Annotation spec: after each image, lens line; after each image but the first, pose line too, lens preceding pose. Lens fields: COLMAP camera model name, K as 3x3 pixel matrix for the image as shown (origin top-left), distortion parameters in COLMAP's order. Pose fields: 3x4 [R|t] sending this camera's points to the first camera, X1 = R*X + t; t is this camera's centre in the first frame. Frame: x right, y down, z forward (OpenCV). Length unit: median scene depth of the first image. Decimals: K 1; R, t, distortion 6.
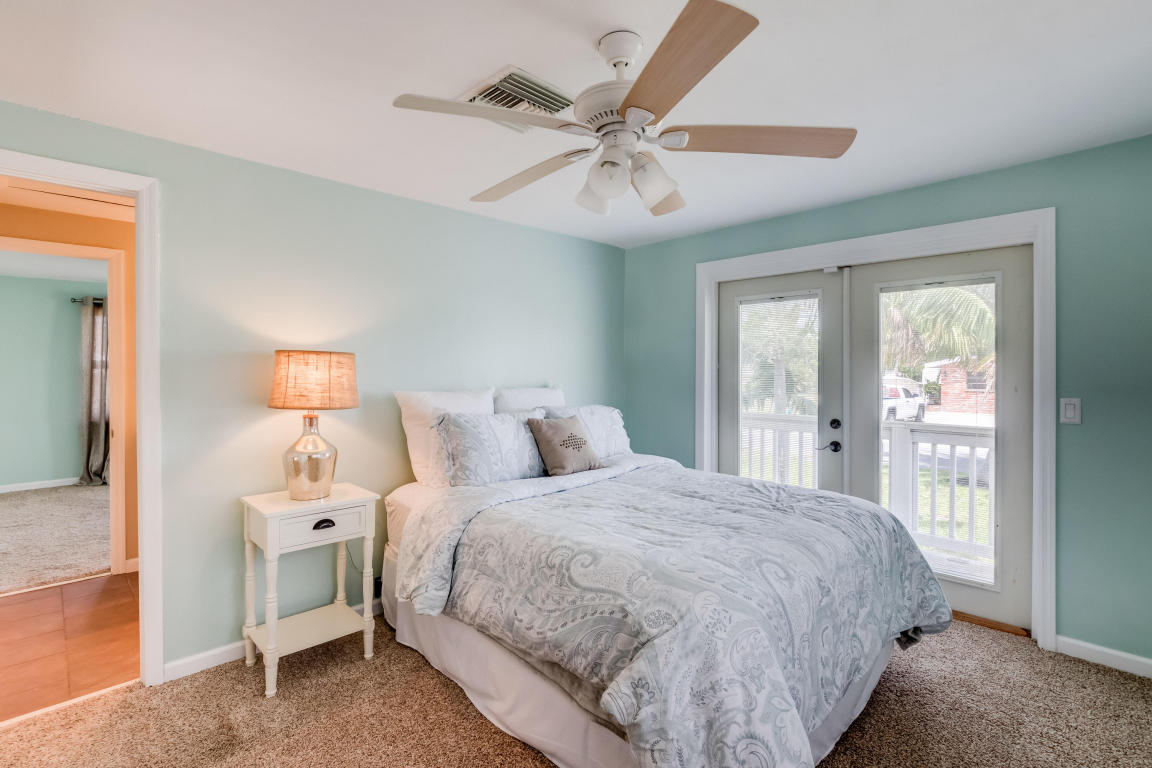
lens RADIAL K [[533.5, 0, 576.6], [0, 533.5, 370.6], [0, 0, 1]] dist [-0.004136, -0.001268]
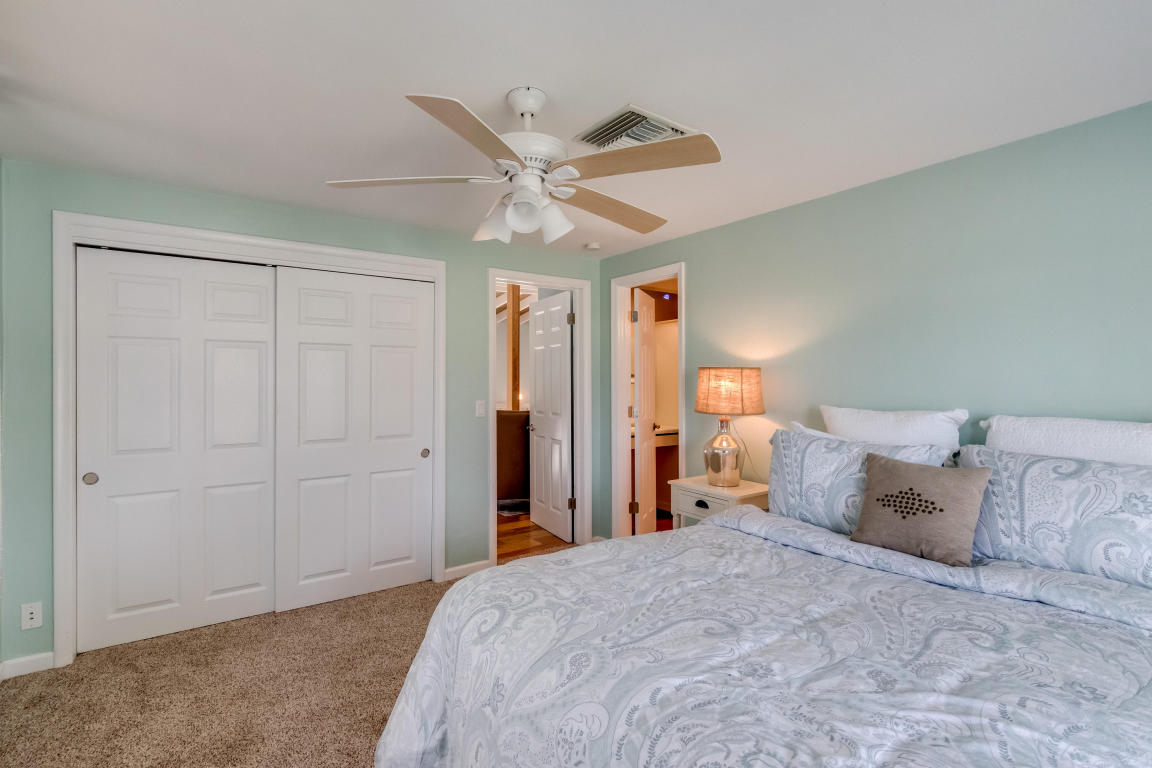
lens RADIAL K [[550.0, 0, 575.1], [0, 550.0, 379.6], [0, 0, 1]] dist [0.000119, -0.000013]
pose [[-0.152834, 0.001819, -0.988250, 0.828814], [-0.015727, 0.999867, 0.004272, -0.006852], [0.988127, 0.016195, -0.152785, 0.867401]]
